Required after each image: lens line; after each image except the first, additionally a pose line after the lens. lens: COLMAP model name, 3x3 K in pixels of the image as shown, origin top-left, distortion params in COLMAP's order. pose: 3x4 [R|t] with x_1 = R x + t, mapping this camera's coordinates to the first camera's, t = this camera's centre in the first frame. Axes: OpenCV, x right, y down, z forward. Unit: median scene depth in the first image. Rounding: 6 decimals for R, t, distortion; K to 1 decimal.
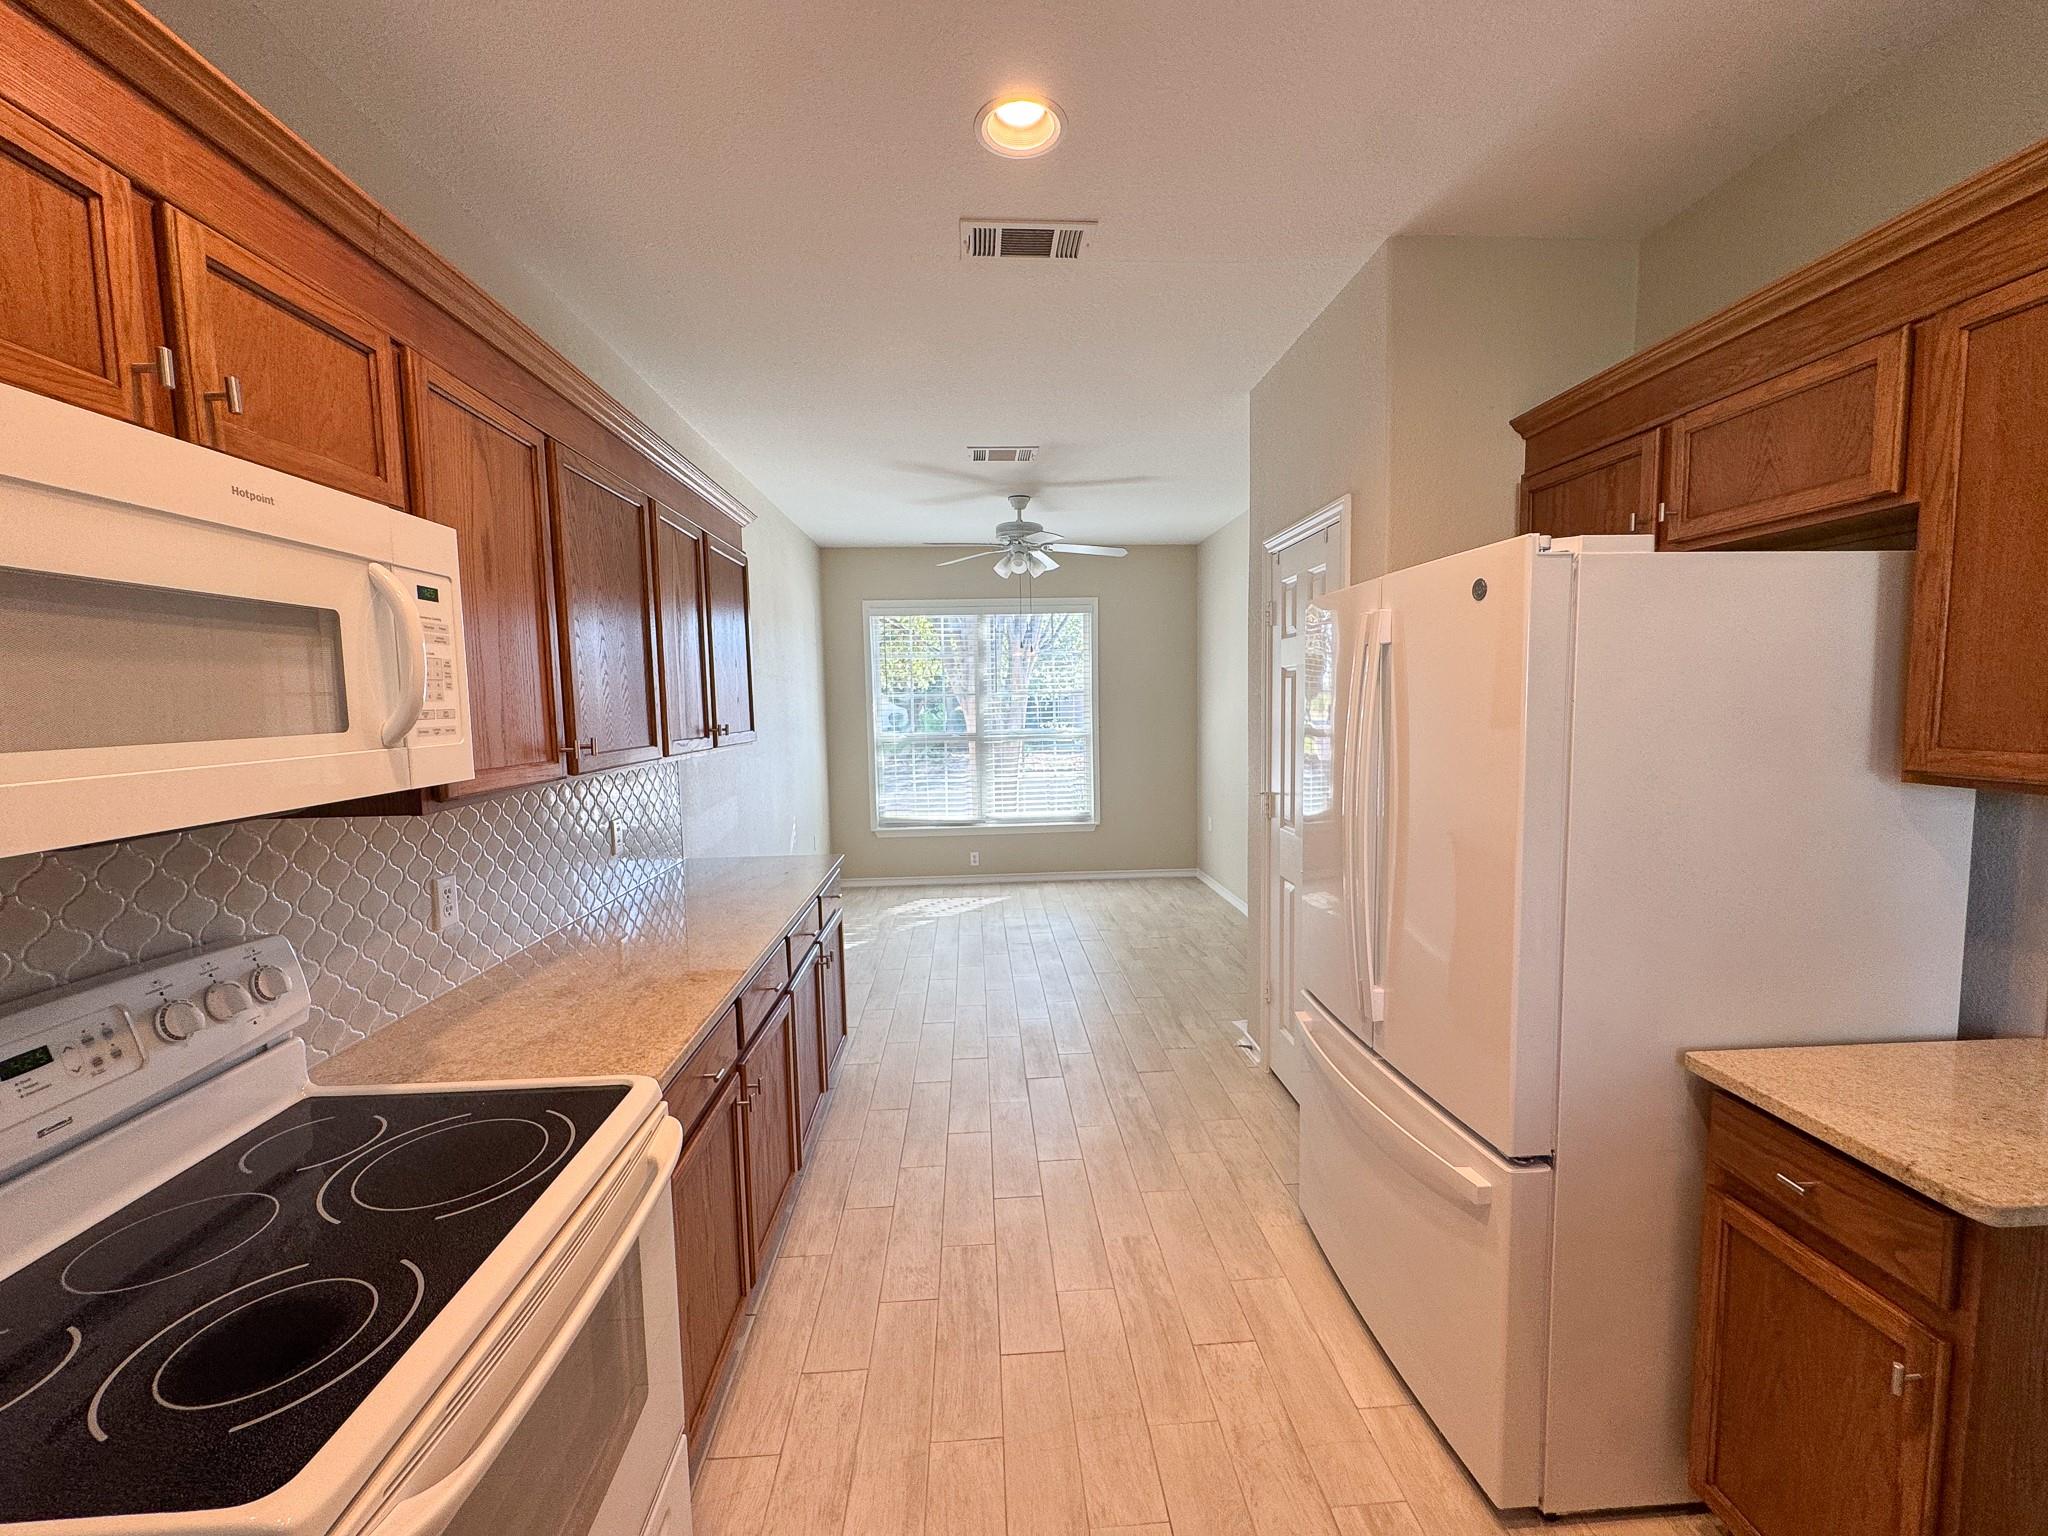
lens RADIAL K [[818.9, 0, 1024.0], [0, 818.9, 768.0], [0, 0, 1]] dist [-0.000028, 0.000504]
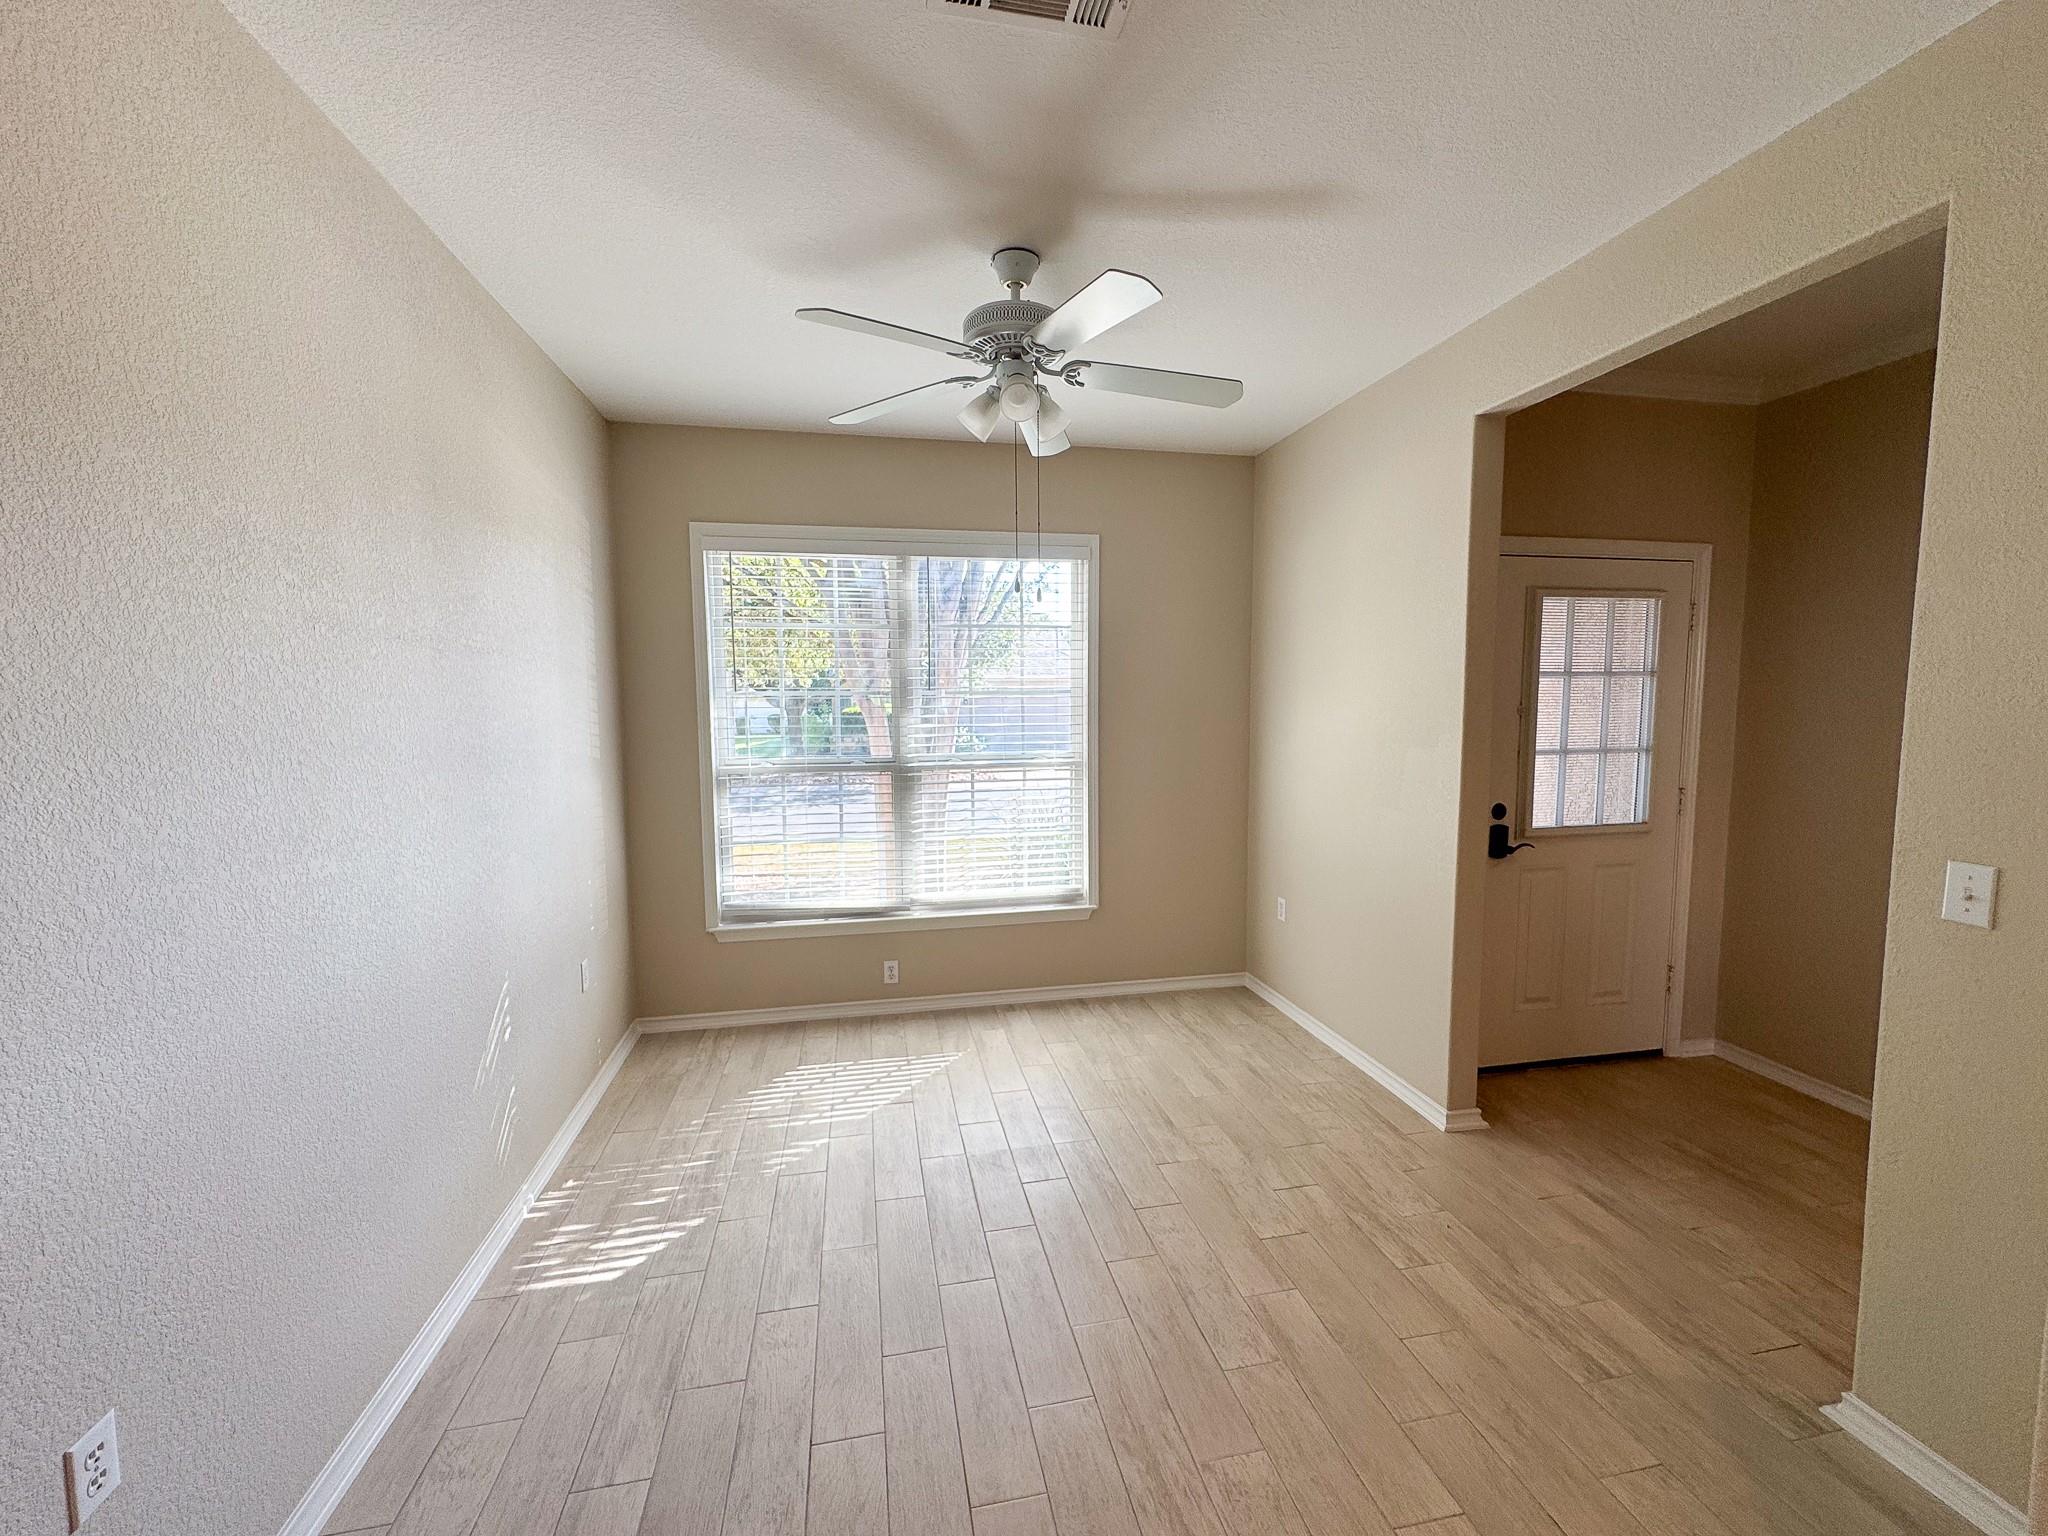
lens RADIAL K [[818.9, 0, 1024.0], [0, 818.9, 768.0], [0, 0, 1]] dist [-0.000028, 0.000504]
pose [[0.990514, 0.001590, 0.137404, -0.047021], [-0.001238, 0.999996, -0.002644, -0.034497], [-0.137407, 0.002449, 0.990512, 0.406340]]
